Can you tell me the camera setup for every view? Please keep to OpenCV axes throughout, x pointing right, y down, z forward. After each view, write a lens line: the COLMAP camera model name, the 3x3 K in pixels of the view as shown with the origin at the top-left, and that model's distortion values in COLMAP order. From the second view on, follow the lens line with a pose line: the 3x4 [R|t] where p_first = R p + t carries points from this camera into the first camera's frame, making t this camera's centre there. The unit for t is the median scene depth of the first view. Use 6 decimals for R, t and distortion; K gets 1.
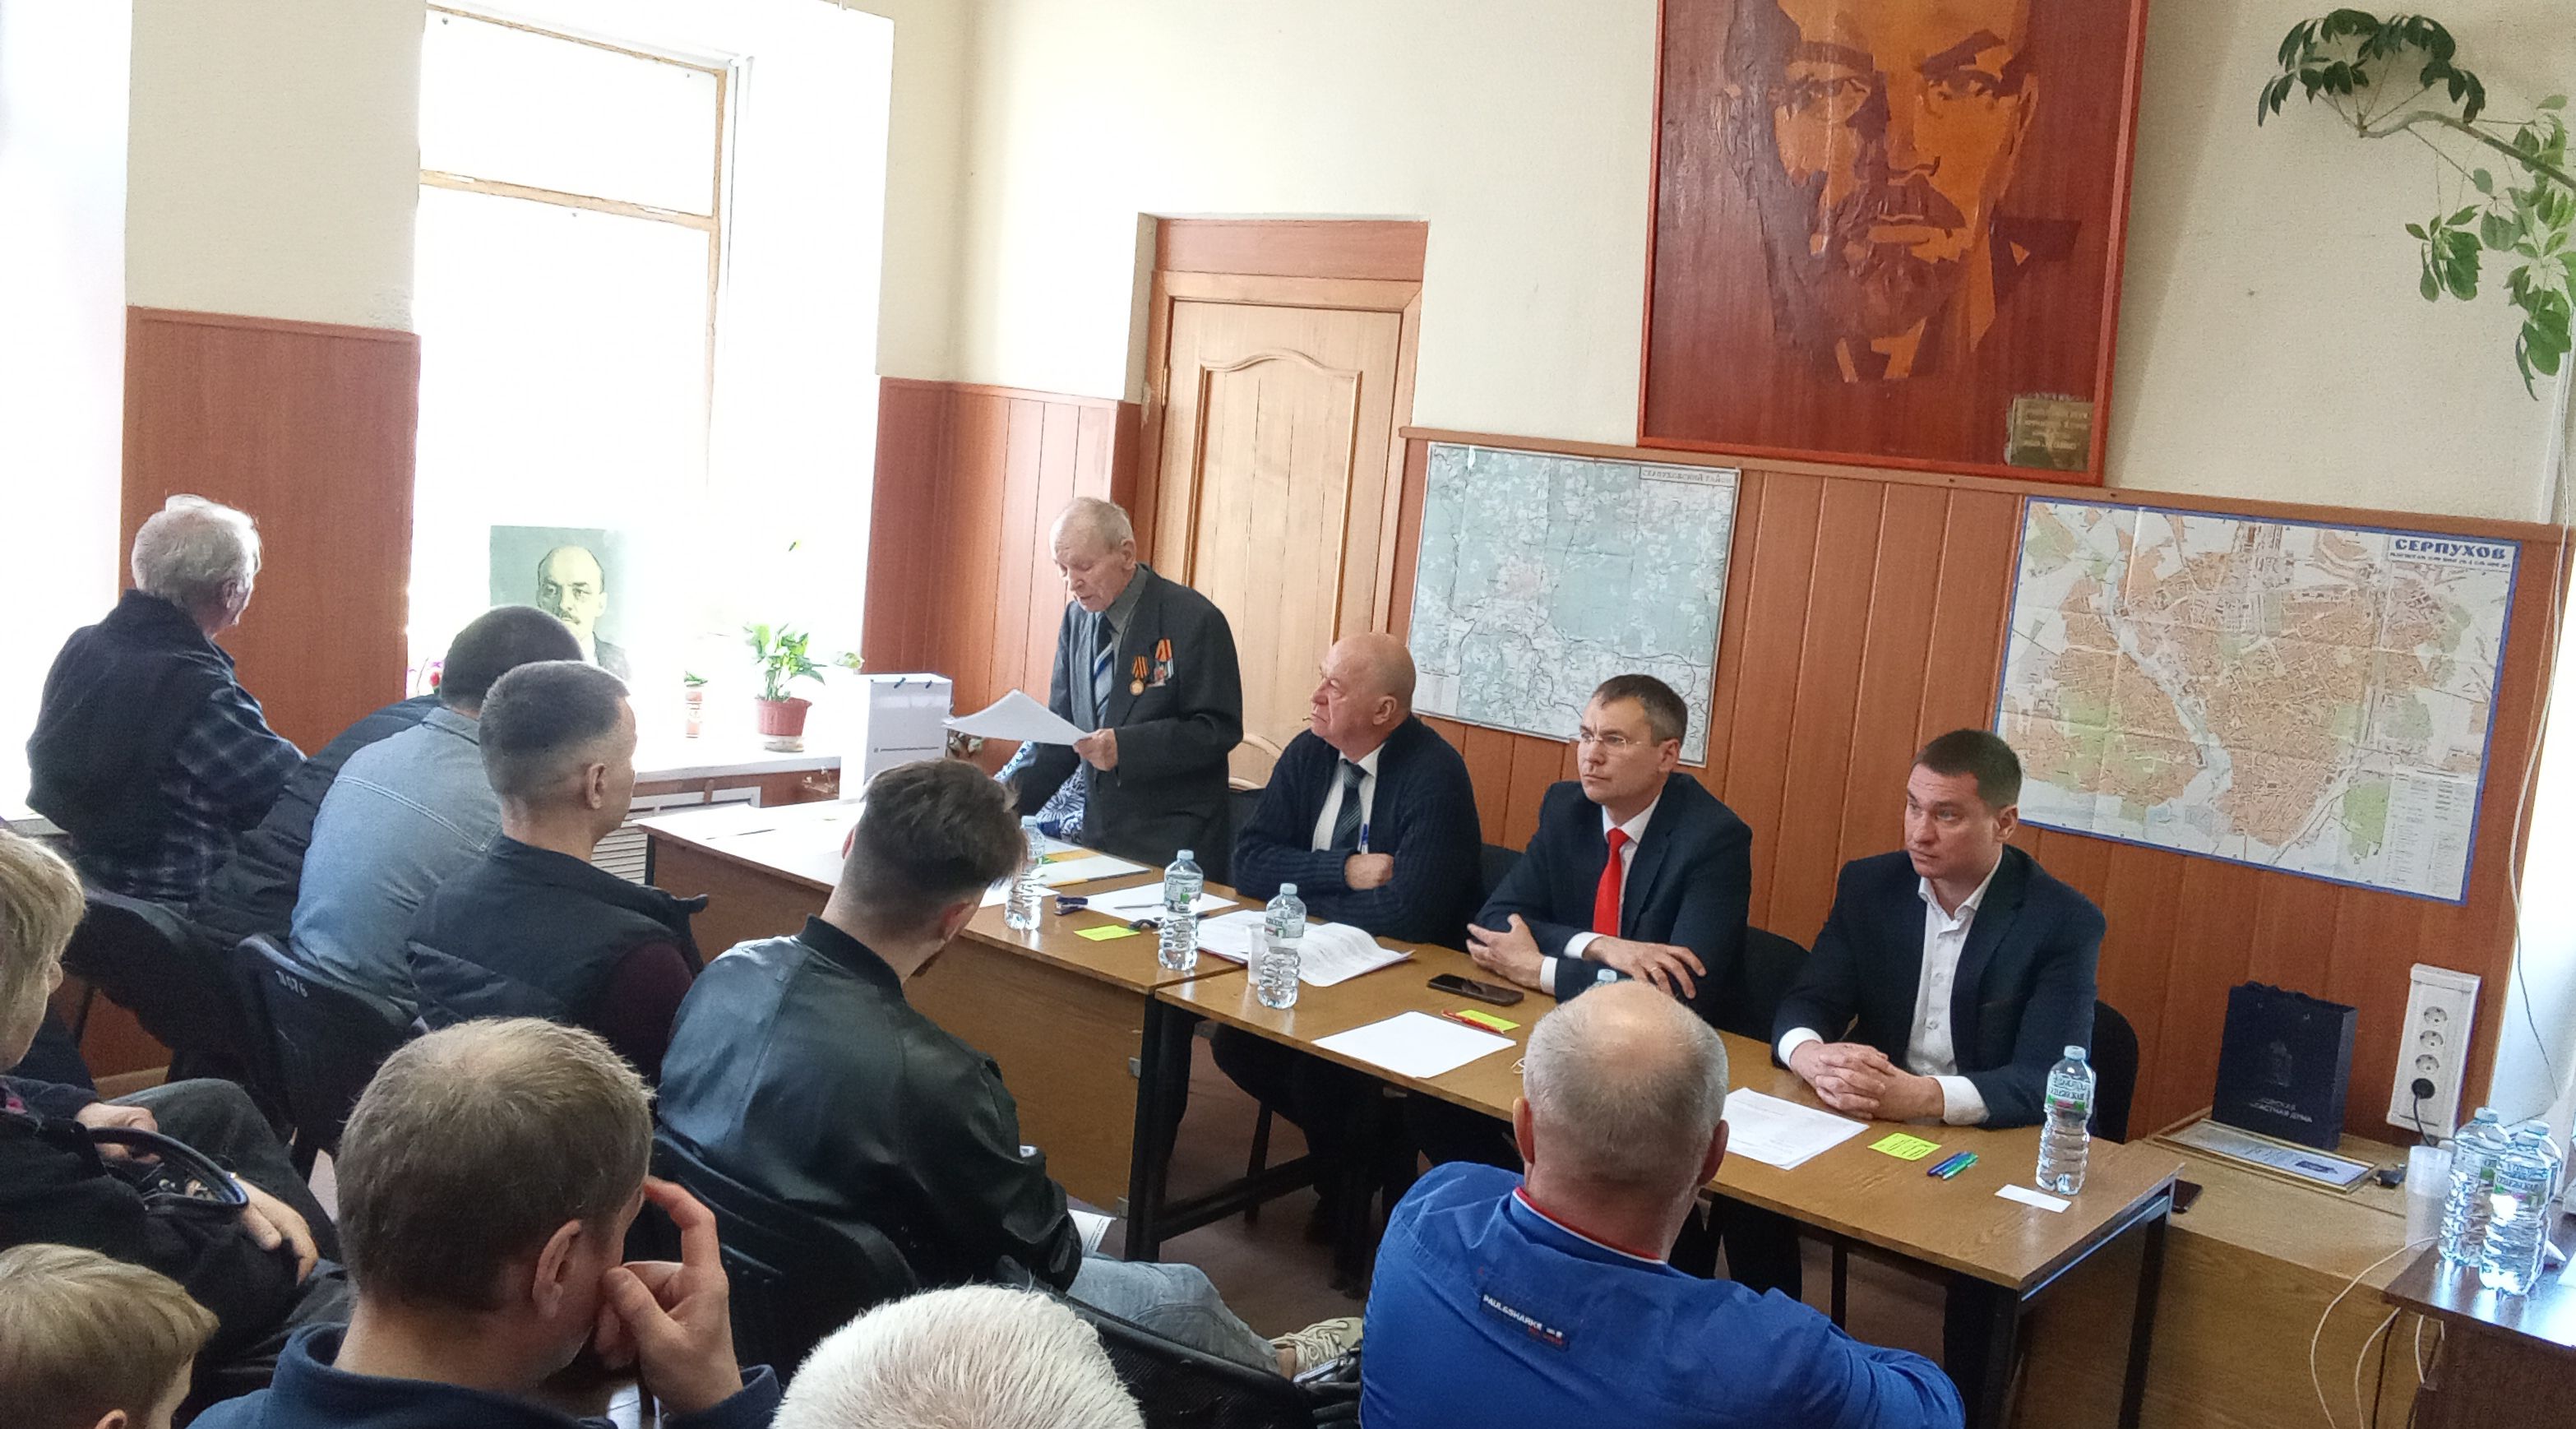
lens RADIAL K [[2096.6, 0, 1350.3], [0, 2096.6, 685.4], [0, 0, 1]] dist [0.080760, -0.099680]
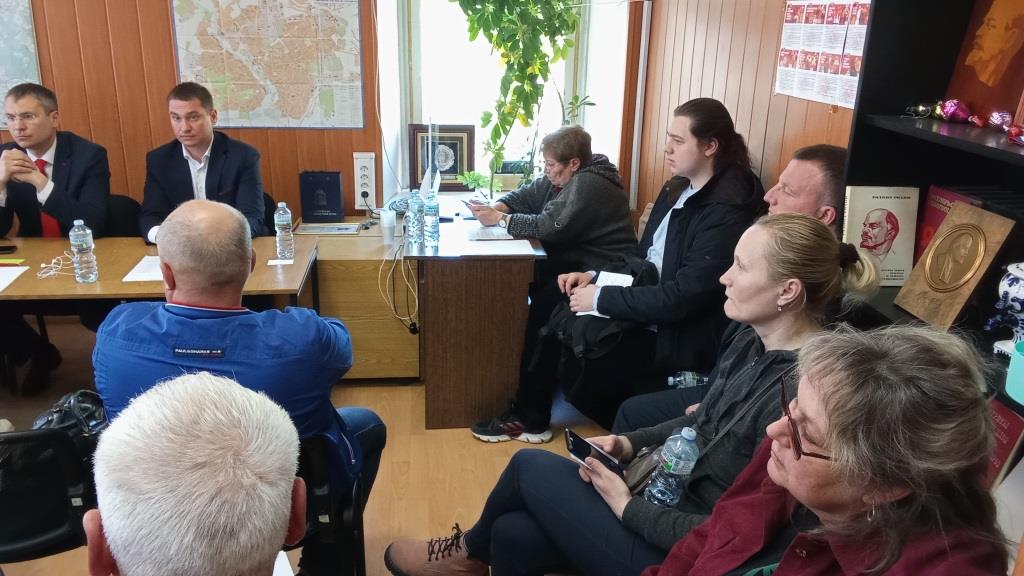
lens RADIAL K [[799.9, 0, 497.1], [0, 799.9, 286.1], [0, 0, 1]] dist [0.082080, -0.135965]
pose [[0.708626, -0.296496, 0.640265, -0.096449], [0.131080, 0.946948, 0.293440, 0.008997], [-0.693302, -0.124013, 0.709897, 0.073677]]
